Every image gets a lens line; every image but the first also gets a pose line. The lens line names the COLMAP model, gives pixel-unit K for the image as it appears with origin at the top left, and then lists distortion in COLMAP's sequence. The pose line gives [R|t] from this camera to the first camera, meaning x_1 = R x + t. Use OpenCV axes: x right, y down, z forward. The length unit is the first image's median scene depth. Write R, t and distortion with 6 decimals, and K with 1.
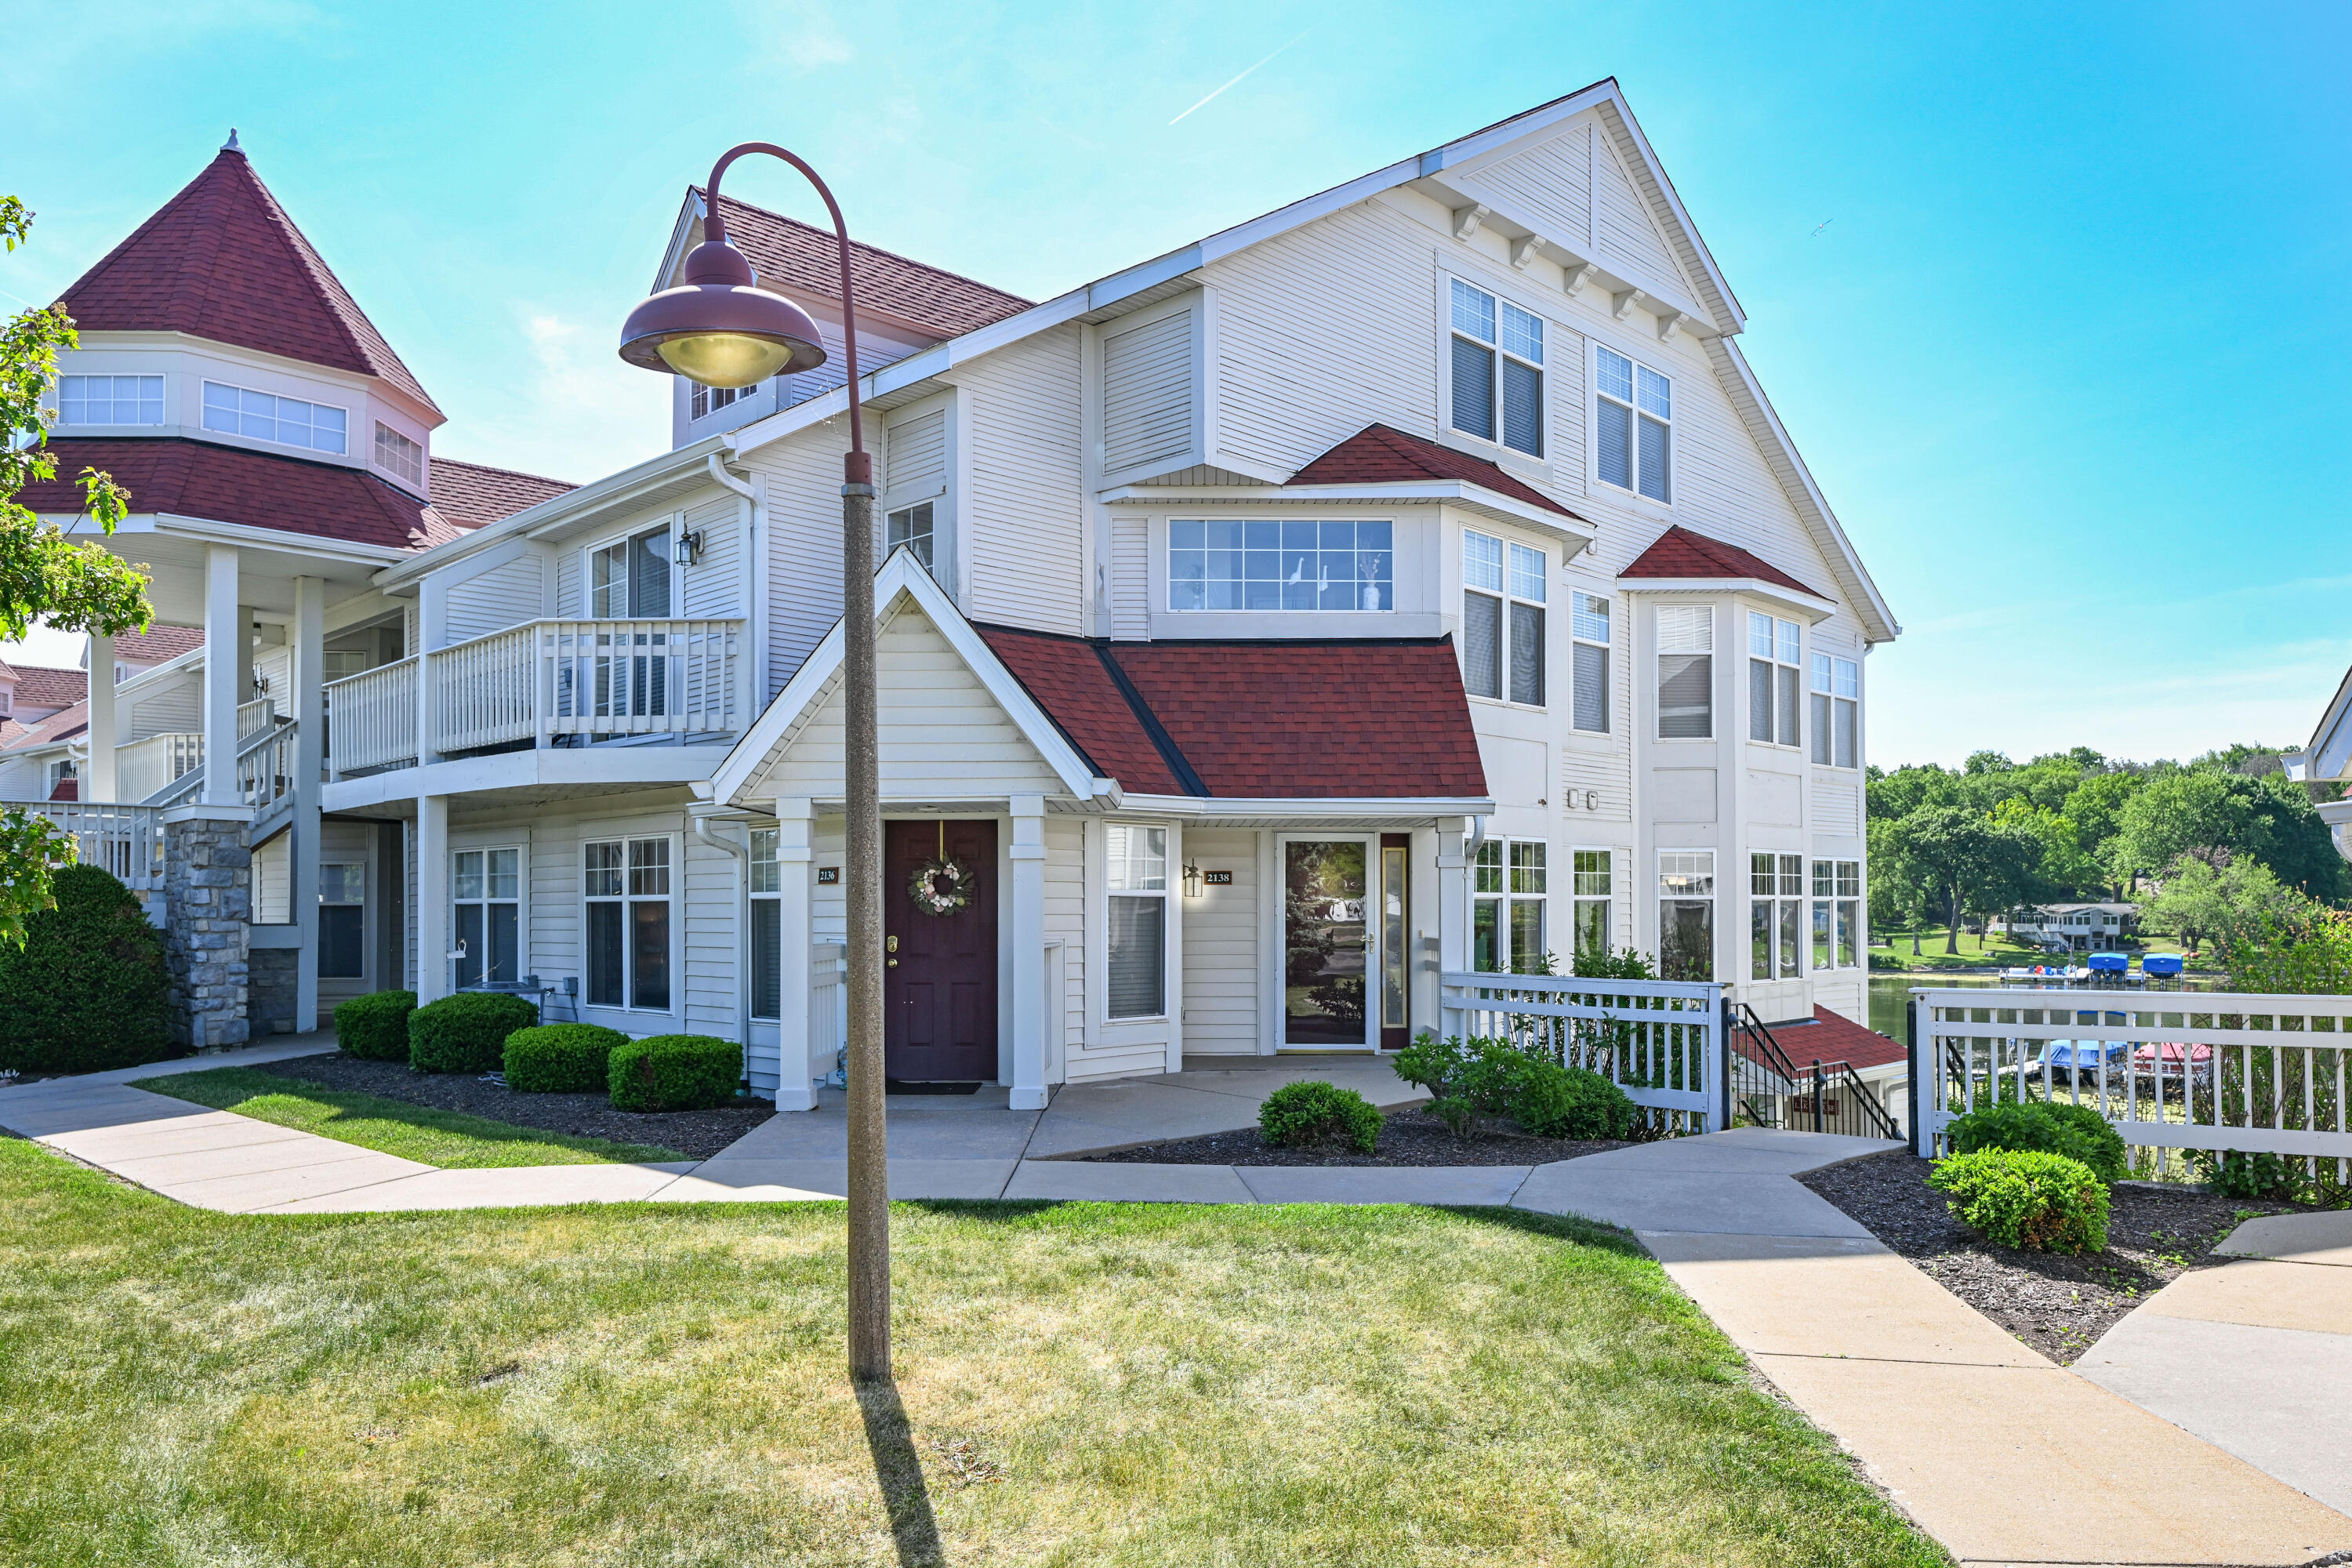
lens RADIAL K [[1625.9, 0, 1184.3], [0, 1625.9, 862.1], [0, 0, 1]] dist [-0.029872, 0.001738]
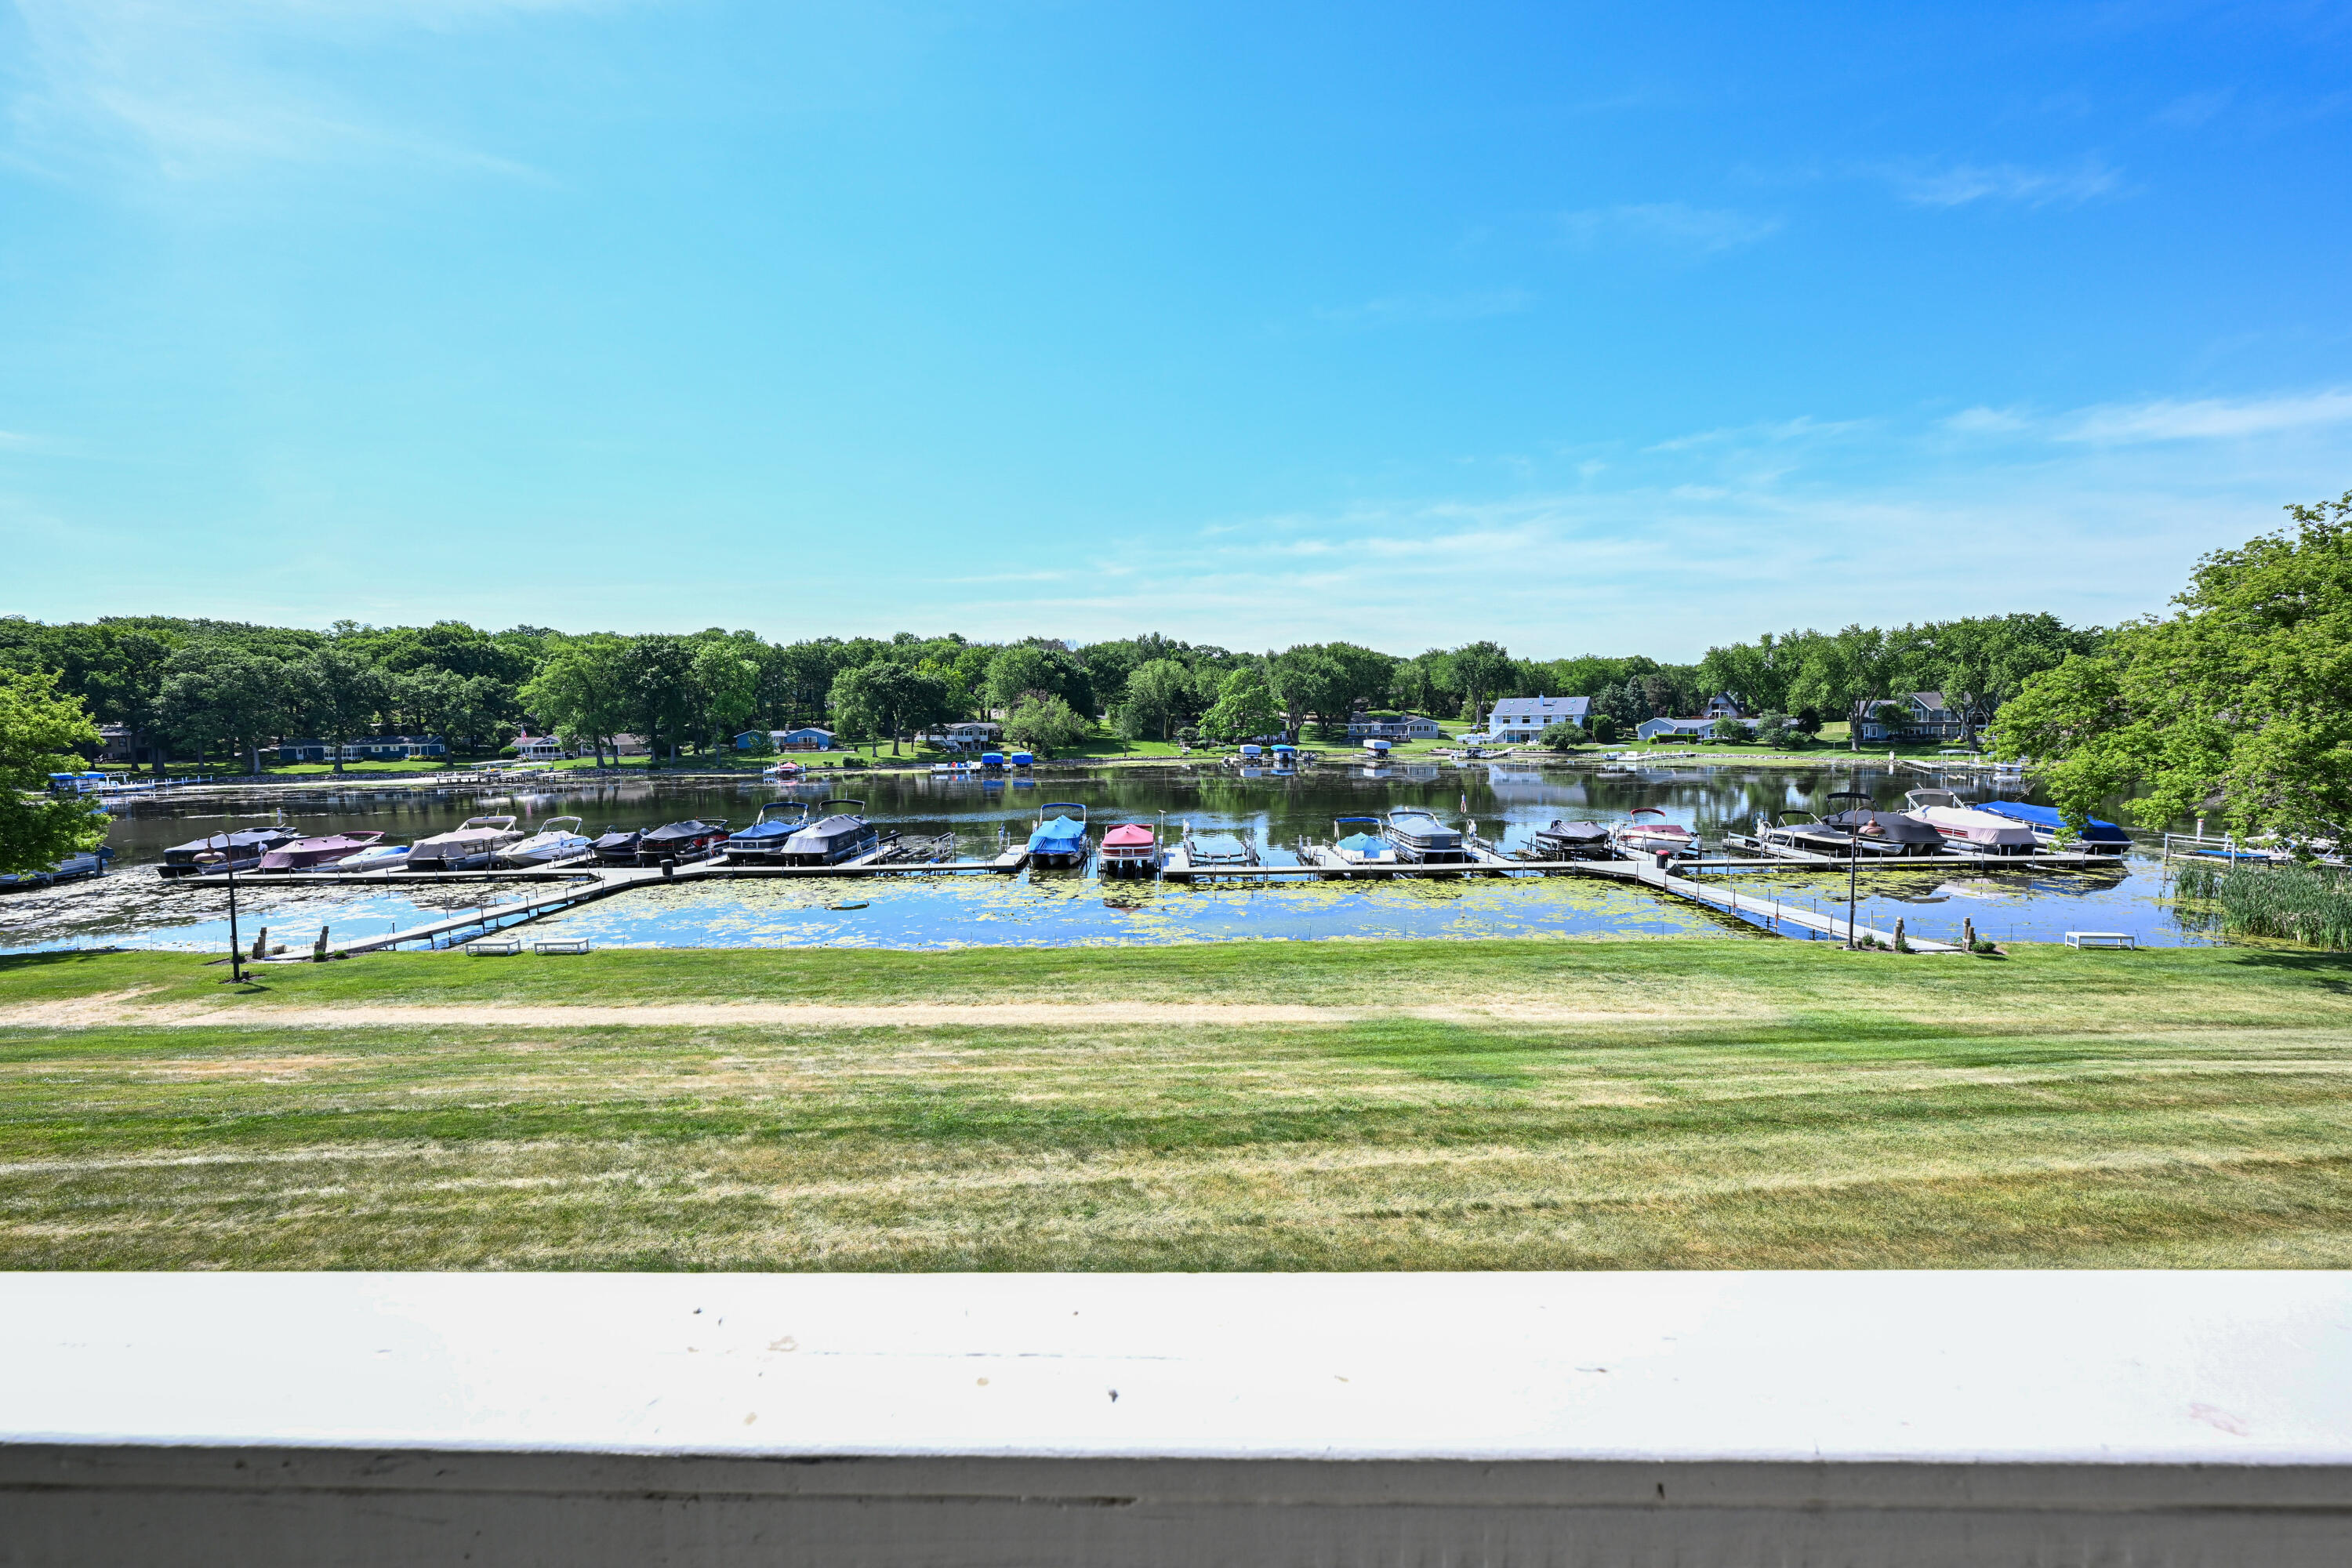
lens RADIAL K [[940.5, 0, 1176.0], [0, 940.5, 784.0], [0, 0, 1]] dist [0.000657, 0.000097]
pose [[0.728048, -0.051697, 0.683574, 0.579988], [-0.008737, 0.996372, 0.084659, 0.057675], [-0.685471, -0.067608, 0.724954, 1.834171]]
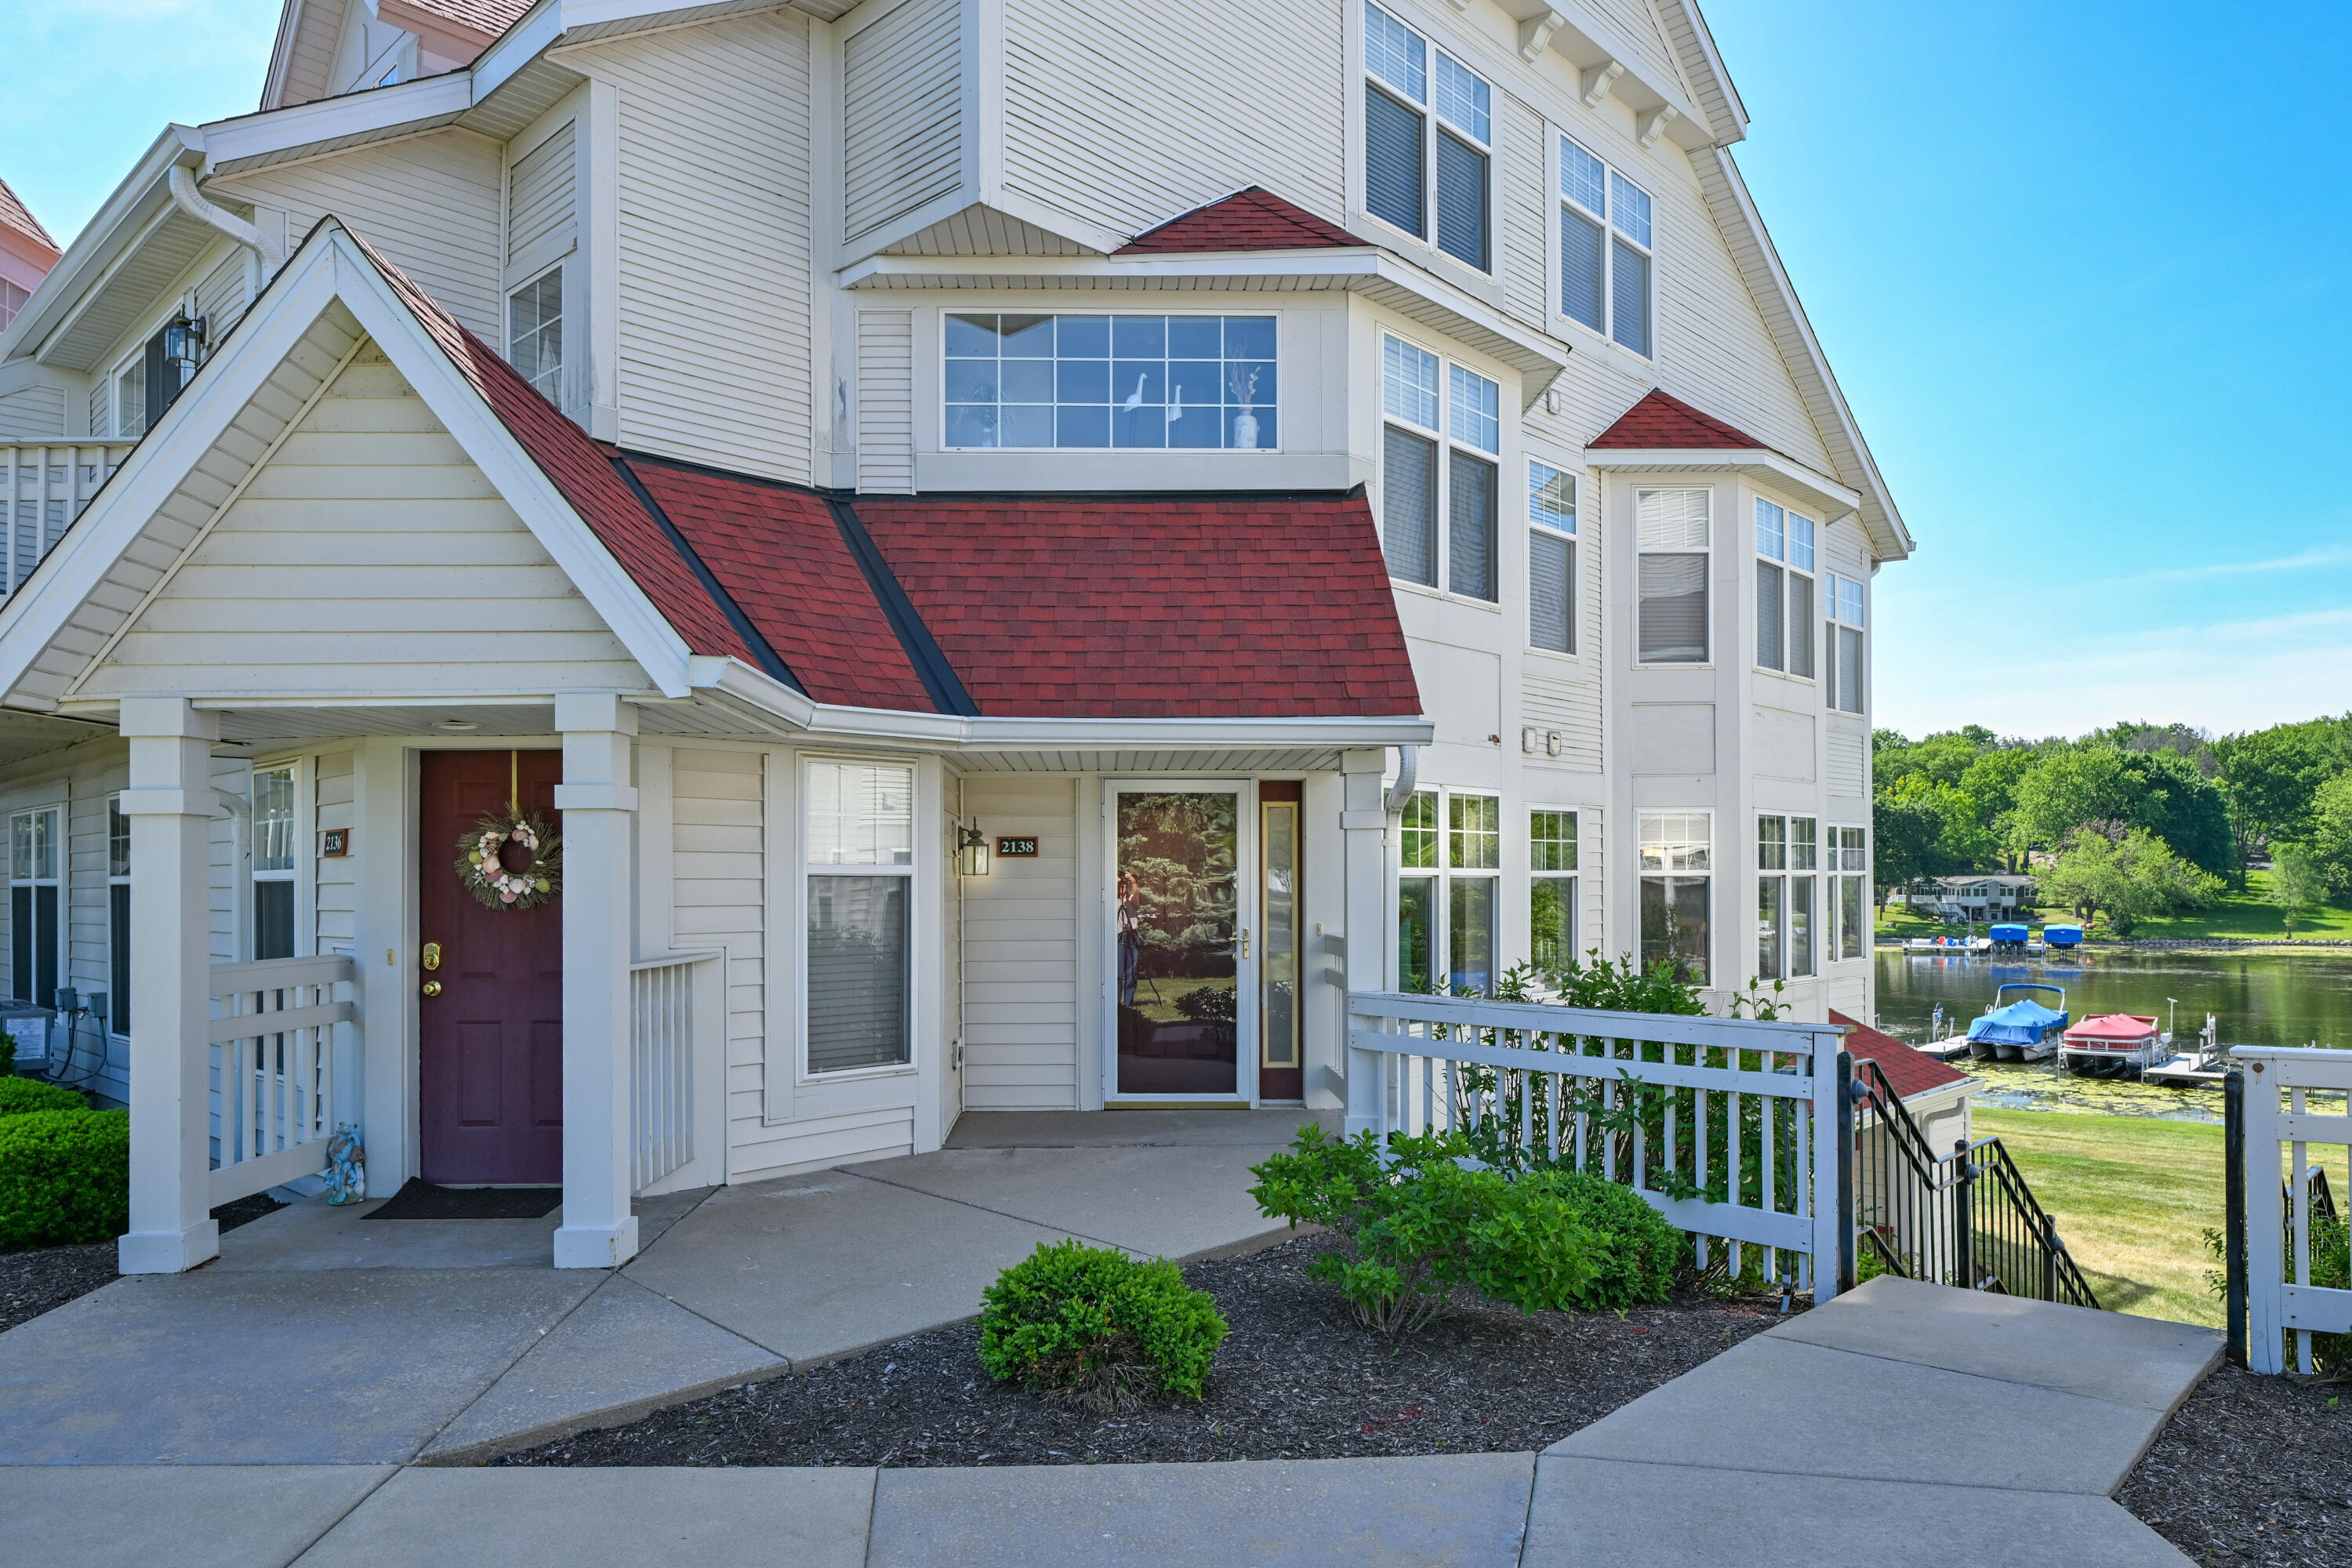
lens RADIAL K [[1537.2, 0, 1126.7], [0, 1537.2, 865.4], [0, 0, 1]] dist [-0.020910, -0.000501]
pose [[0.999970, -0.002474, 0.007296, 0.059375], [0.002344, 0.999839, 0.017787, 0.005959], [-0.007339, -0.017769, 0.999815, 0.352299]]
